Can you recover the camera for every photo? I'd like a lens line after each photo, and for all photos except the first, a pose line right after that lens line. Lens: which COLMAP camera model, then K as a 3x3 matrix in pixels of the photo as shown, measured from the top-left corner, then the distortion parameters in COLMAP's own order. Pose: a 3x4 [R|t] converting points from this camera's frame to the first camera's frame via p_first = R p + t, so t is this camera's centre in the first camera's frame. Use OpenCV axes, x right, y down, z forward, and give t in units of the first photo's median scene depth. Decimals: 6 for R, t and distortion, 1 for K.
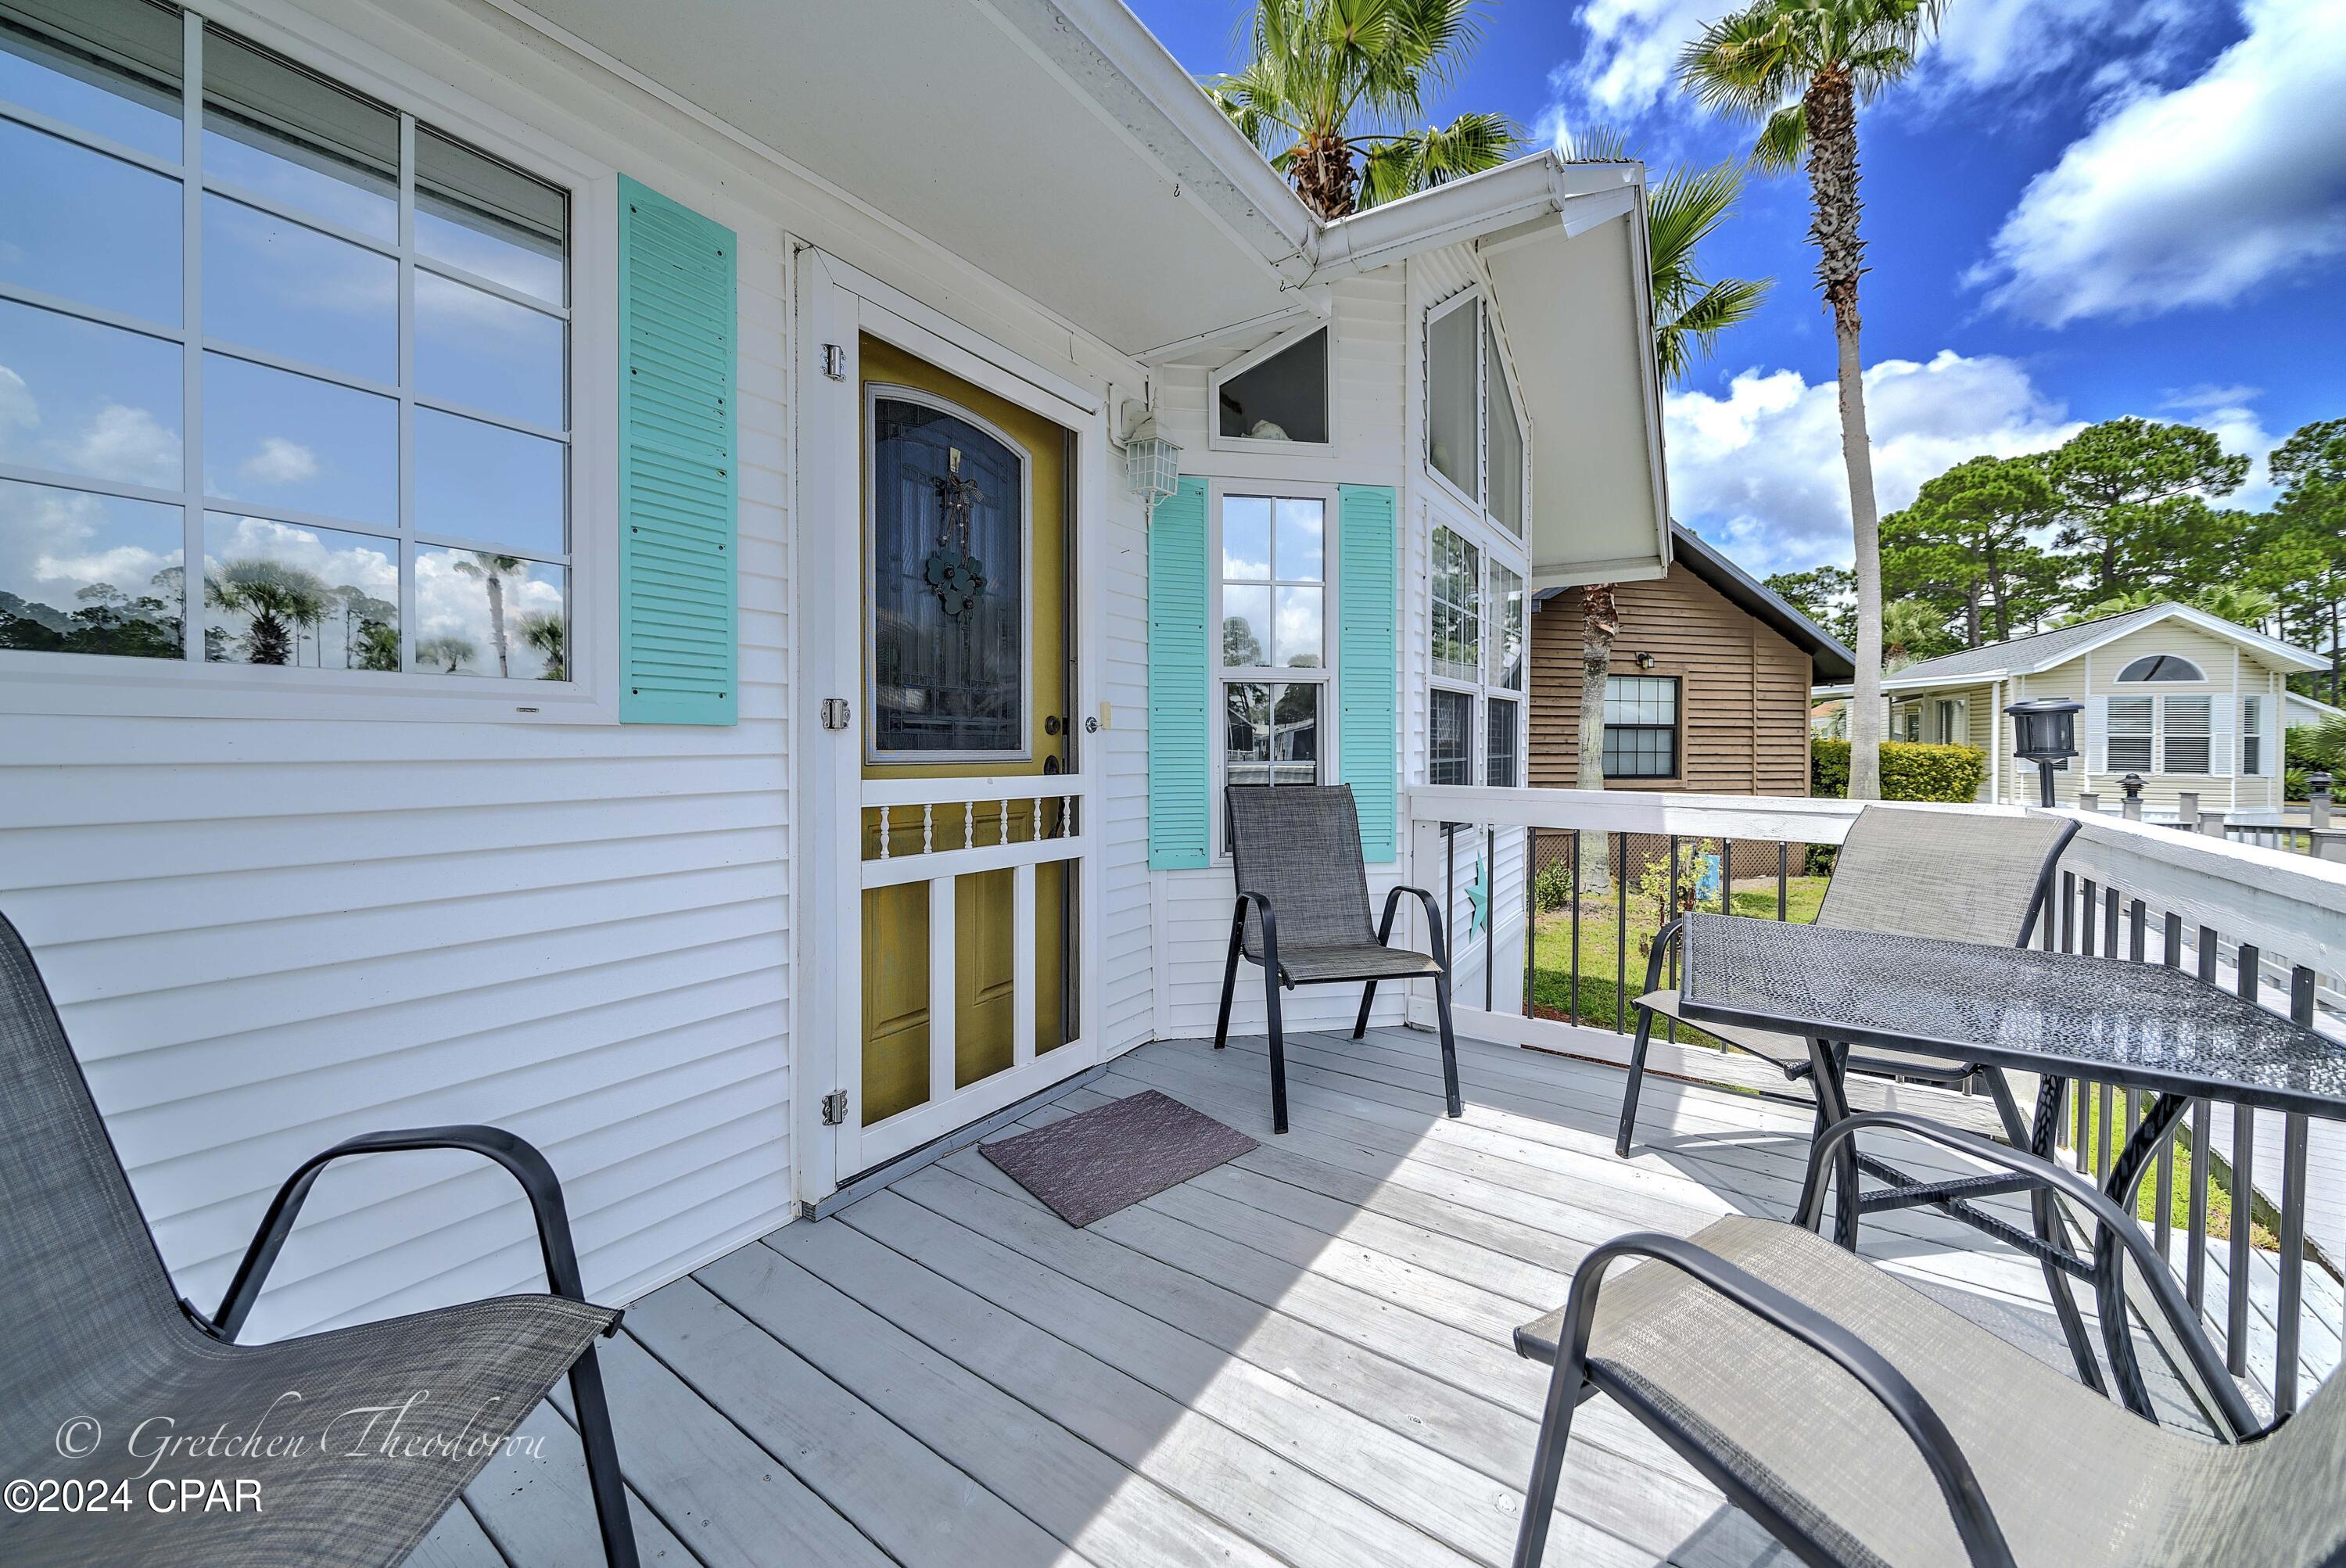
lens RADIAL K [[828.1, 0, 1198.3], [0, 828.1, 749.1], [0, 0, 1]] dist [-0.000212, 0.000249]
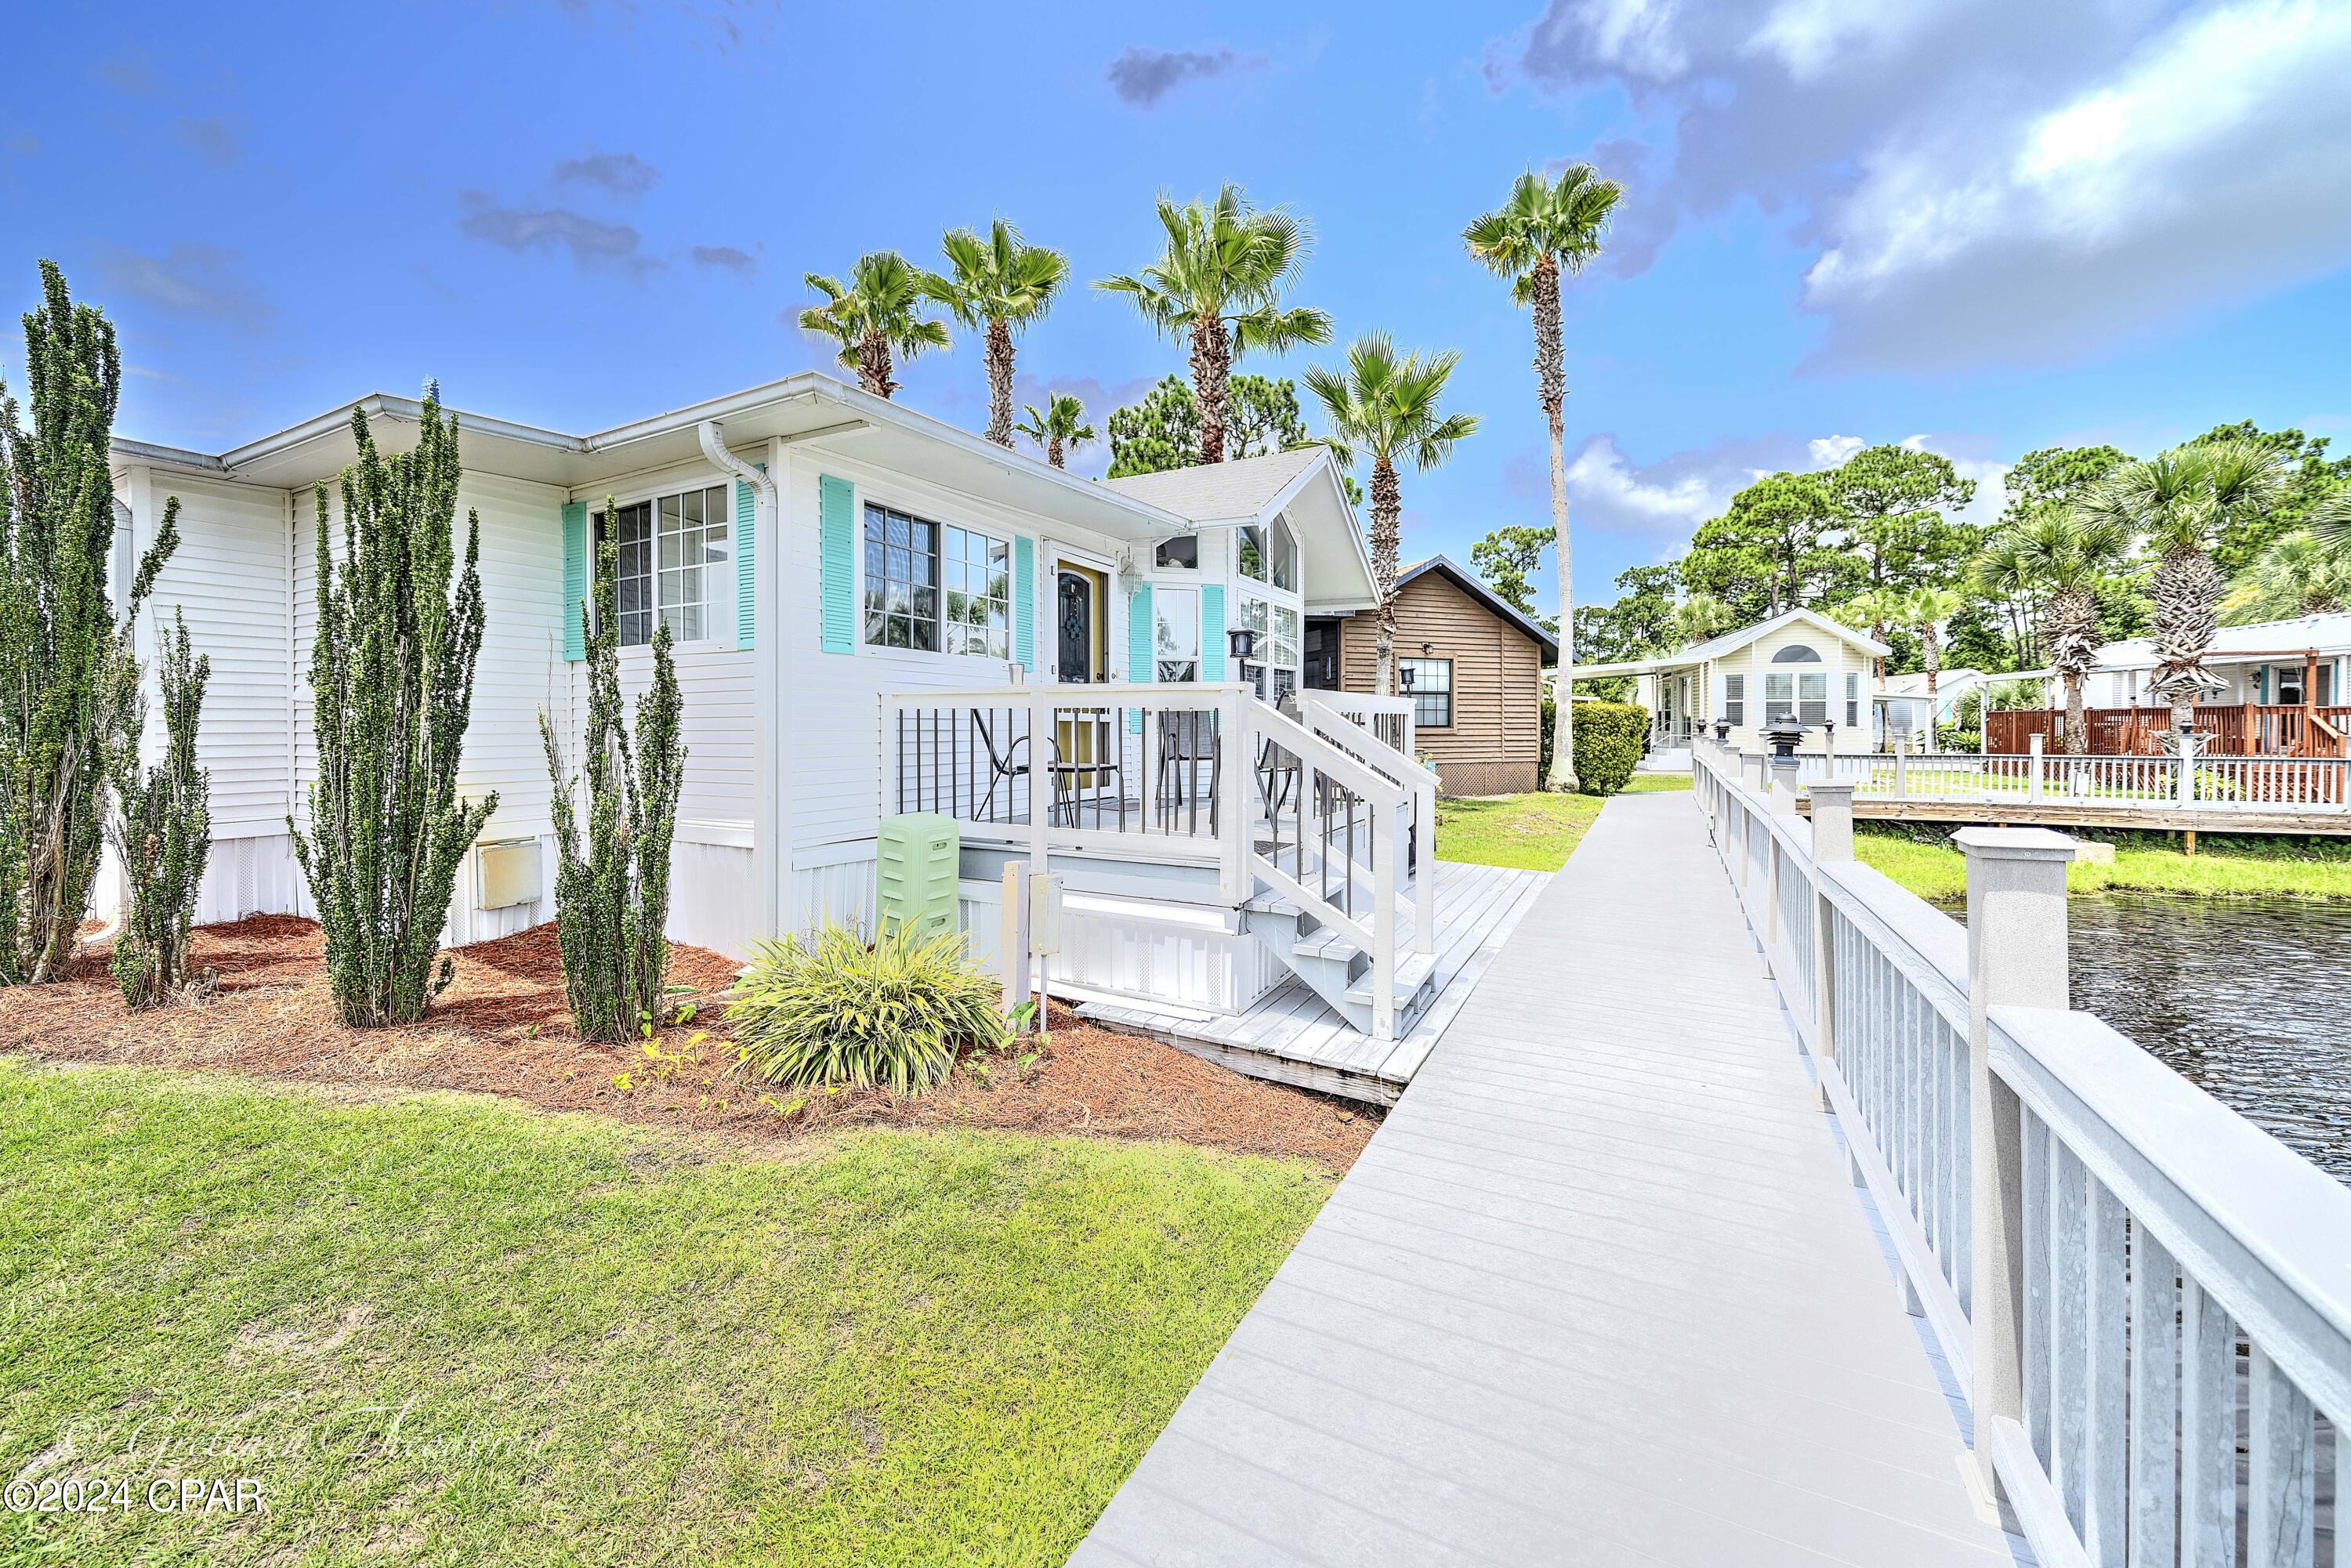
lens RADIAL K [[895.9, 0, 1156.0], [0, 895.9, 729.0], [0, 0, 1]] dist [0.000782, -0.000071]
pose [[0.998175, -0.002382, 0.060333, -0.046019], [0.002831, 0.999969, -0.007361, 0.048222], [-0.060314, 0.007518, 0.998151, -0.569058]]
